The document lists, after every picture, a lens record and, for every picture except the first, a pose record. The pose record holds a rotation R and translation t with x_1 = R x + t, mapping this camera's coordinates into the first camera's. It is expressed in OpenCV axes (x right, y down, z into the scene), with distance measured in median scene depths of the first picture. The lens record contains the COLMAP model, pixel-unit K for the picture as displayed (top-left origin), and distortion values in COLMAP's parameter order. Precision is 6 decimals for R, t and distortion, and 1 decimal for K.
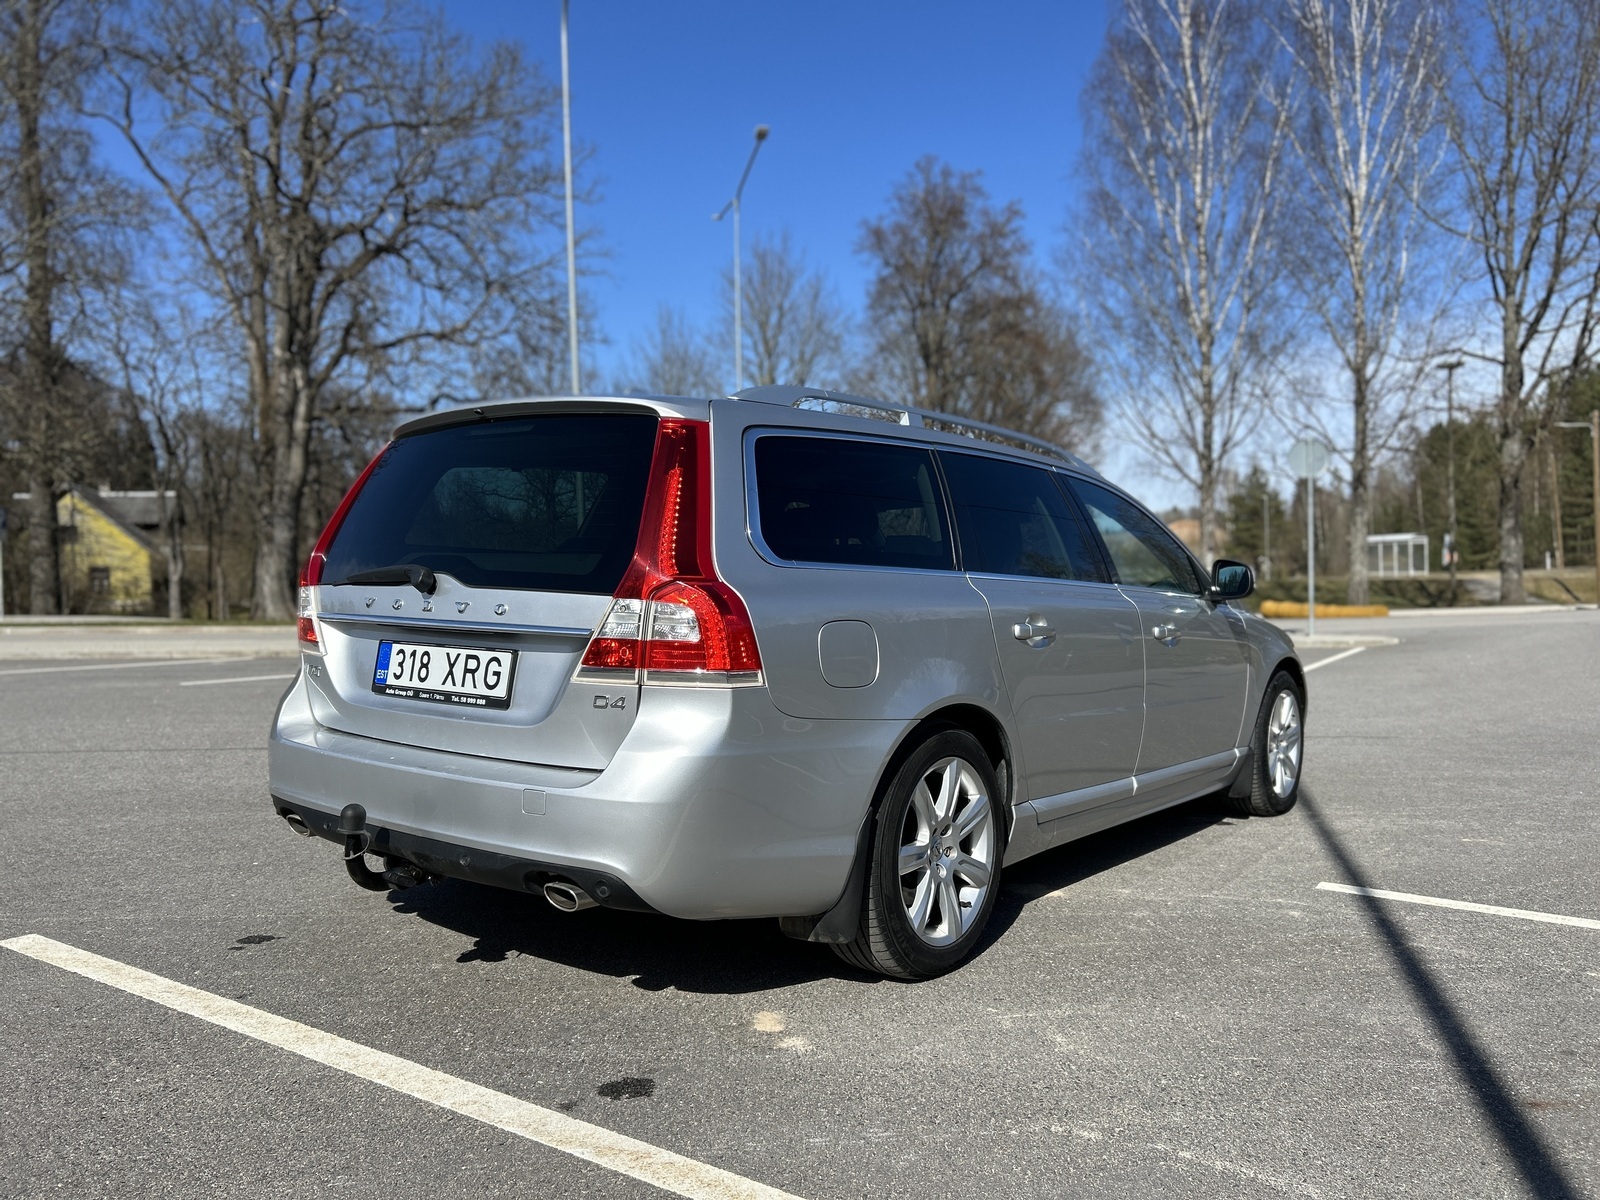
lens RADIAL K [[1228.2, 0, 800.0], [0, 1228.2, 600.0], [0, 0, 1]] dist [0.027676, -0.048623]
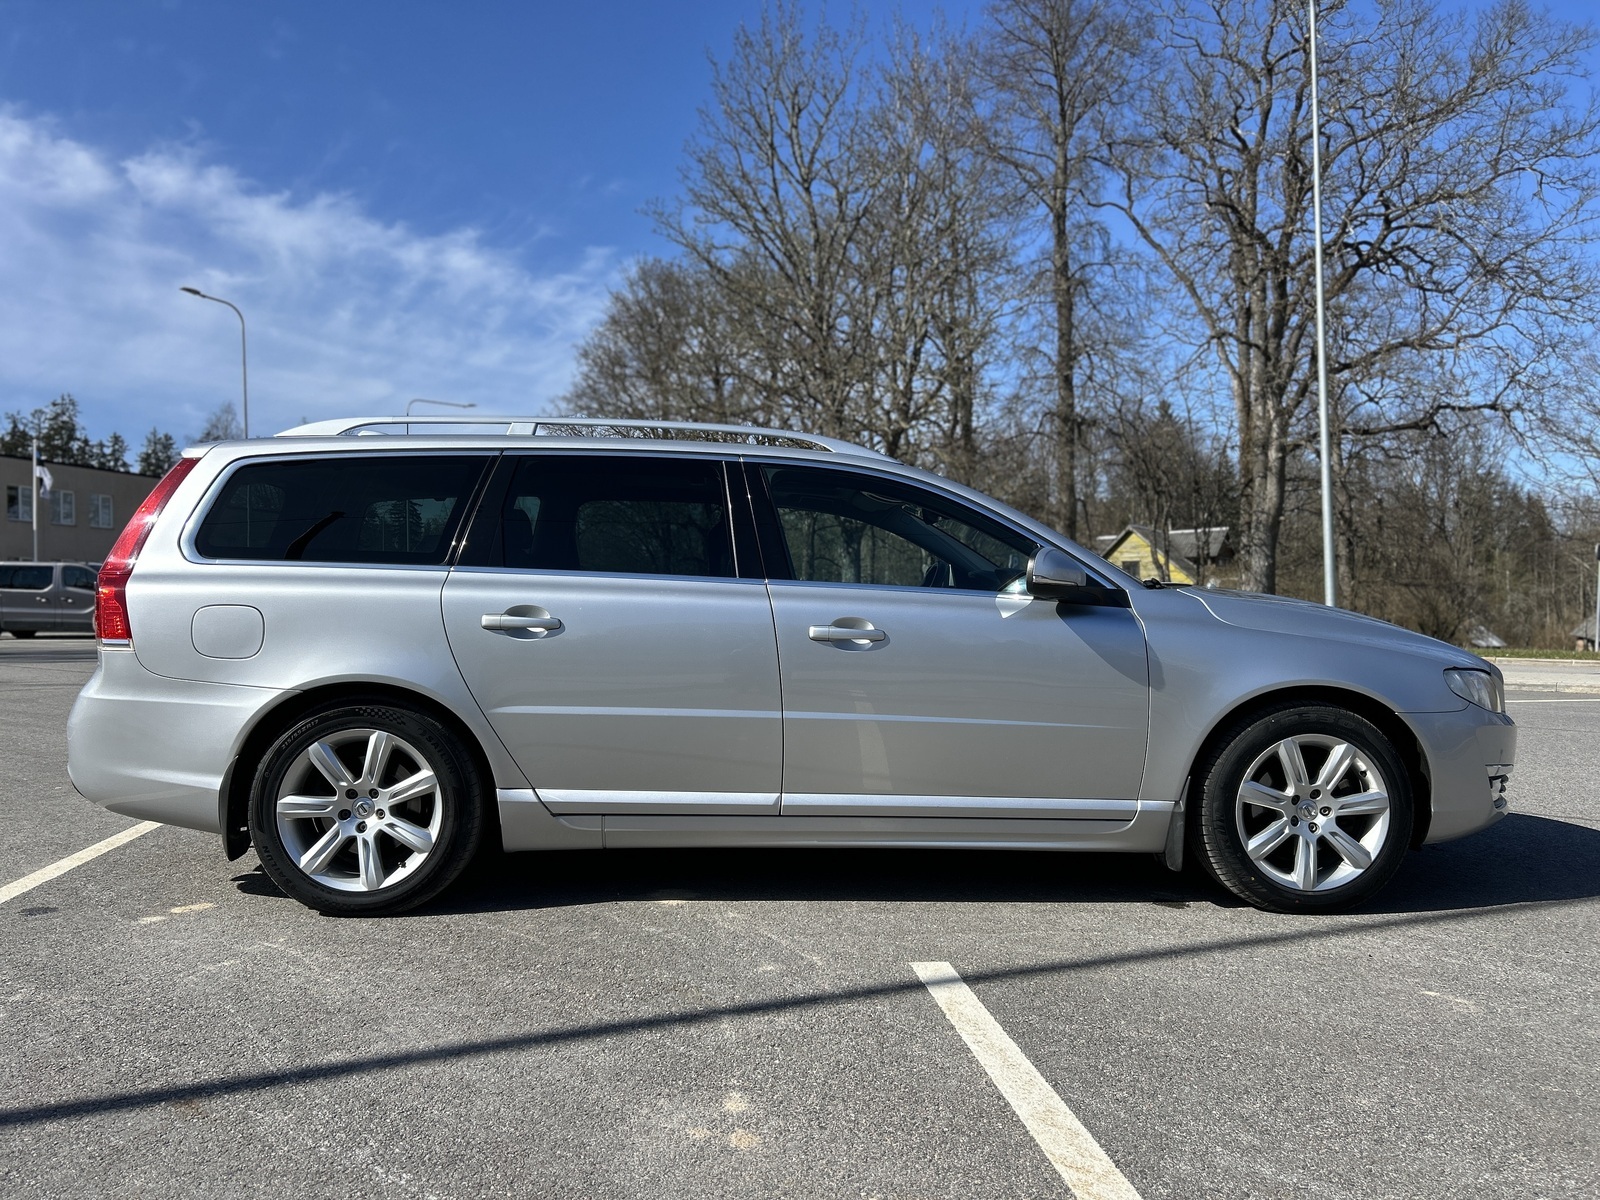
lens RADIAL K [[1228.2, 0, 800.0], [0, 1228.2, 600.0], [0, 0, 1]] dist [0.027676, -0.048623]
pose [[0.626472, -0.013739, -0.779323, 0.138234], [-0.006669, 0.999714, -0.022986, 0.003461], [0.779416, 0.019597, 0.626201, 0.064664]]
